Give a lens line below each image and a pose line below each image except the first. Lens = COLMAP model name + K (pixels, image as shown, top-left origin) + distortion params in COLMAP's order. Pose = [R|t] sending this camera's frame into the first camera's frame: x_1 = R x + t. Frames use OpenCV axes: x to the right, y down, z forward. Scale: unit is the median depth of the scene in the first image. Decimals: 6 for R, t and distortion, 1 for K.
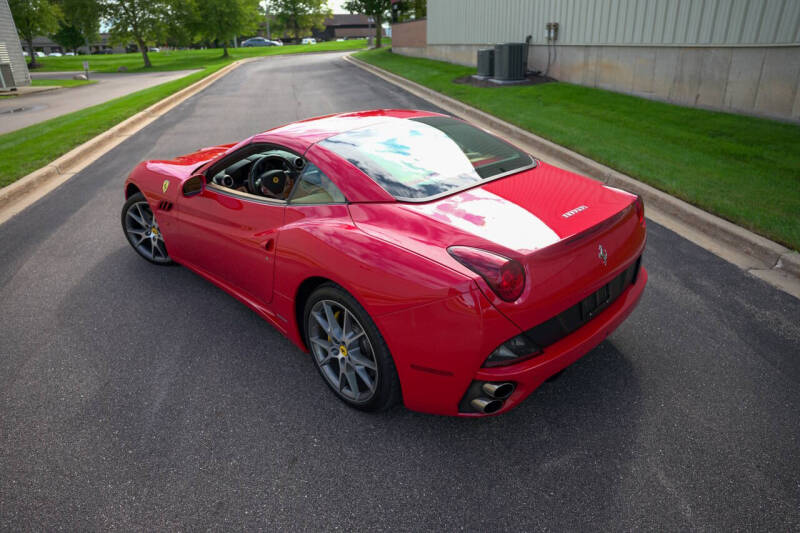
lens RADIAL K [[538.4, 0, 400.0], [0, 538.4, 266.5], [0, 0, 1]] dist [-0.141170, 0.106788]
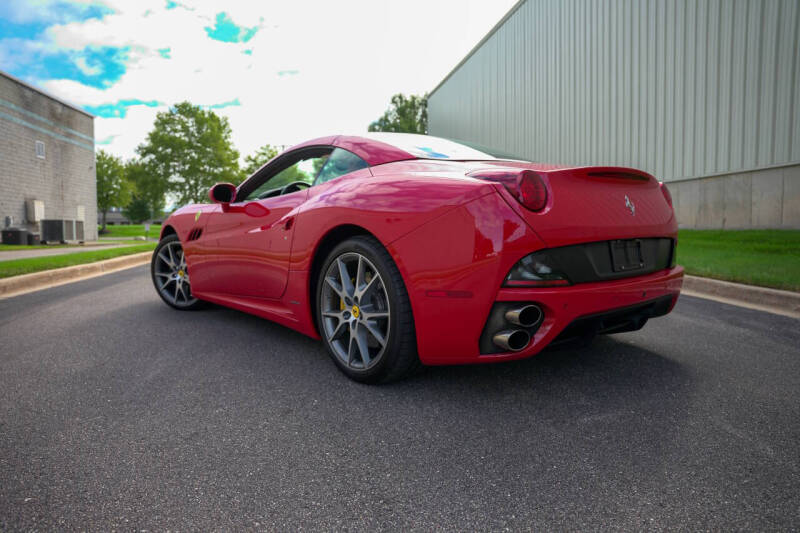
lens RADIAL K [[538.4, 0, 400.0], [0, 538.4, 266.5], [0, 0, 1]] dist [-0.141170, 0.106788]
pose [[0.997508, 0.021909, -0.067072, 0.019192], [-0.042419, 0.945821, -0.321905, 0.229060], [0.056385, 0.323947, 0.944393, 0.062488]]
